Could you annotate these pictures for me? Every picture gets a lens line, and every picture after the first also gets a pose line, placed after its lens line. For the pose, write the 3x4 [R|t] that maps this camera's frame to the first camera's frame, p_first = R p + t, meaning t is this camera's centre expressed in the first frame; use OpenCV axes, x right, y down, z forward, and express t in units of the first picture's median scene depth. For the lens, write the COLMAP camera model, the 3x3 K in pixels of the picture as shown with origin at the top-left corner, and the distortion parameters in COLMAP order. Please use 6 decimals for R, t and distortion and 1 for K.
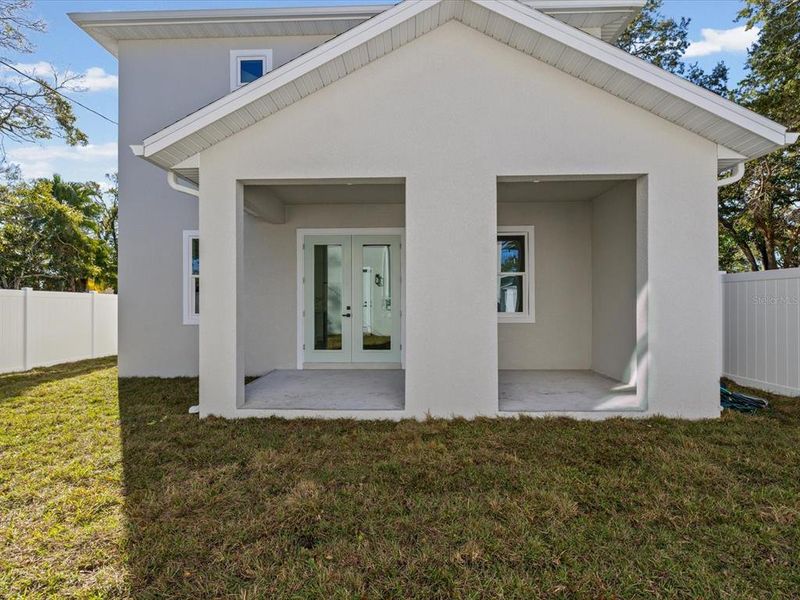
lens RADIAL K [[374.3, 0, 400.0], [0, 374.3, 300.0], [0, 0, 1]] dist [0.001870, 0.000194]
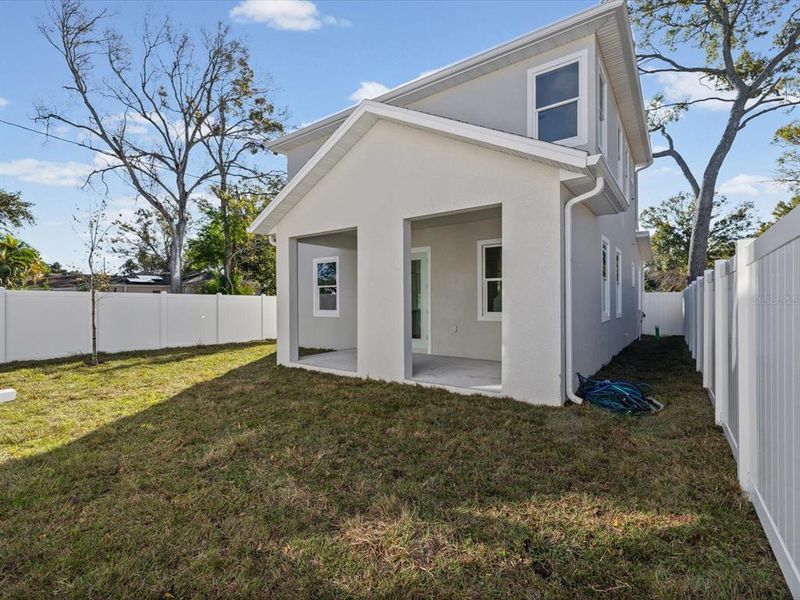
lens RADIAL K [[386.5, 0, 400.0], [0, 386.5, 300.0], [0, 0, 1]] dist [0.001031, -0.000080]
pose [[0.823917, 0.000589, -0.566711, 1.098426], [0.000533, 0.999998, 0.001813, -0.014223], [0.566711, -0.001796, 0.823915, -0.248901]]
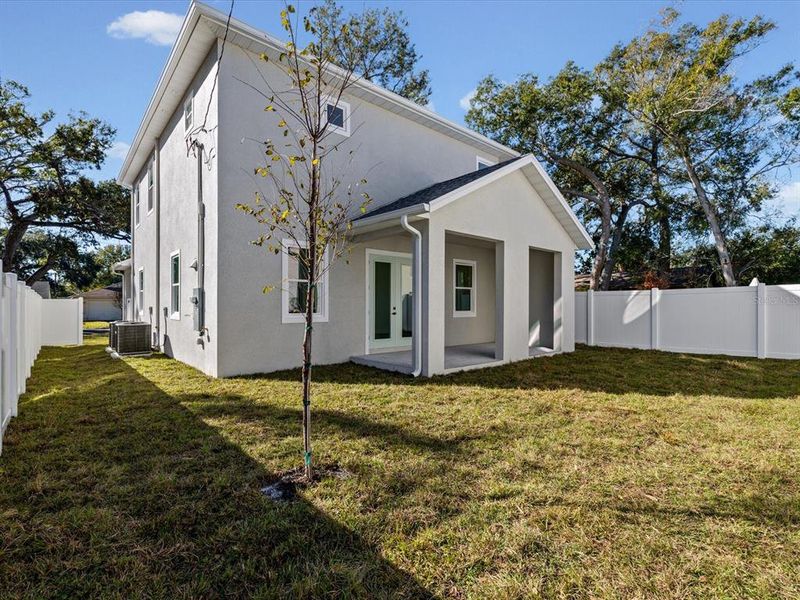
lens RADIAL K [[386.5, 0, 400.0], [0, 386.5, 300.0], [0, 0, 1]] dist [0.001031, -0.000080]
pose [[0.732920, 0.014537, 0.680159, -1.731133], [-0.008280, 0.999888, -0.012448, 0.012259], [-0.680264, 0.003492, 0.732959, -0.121656]]
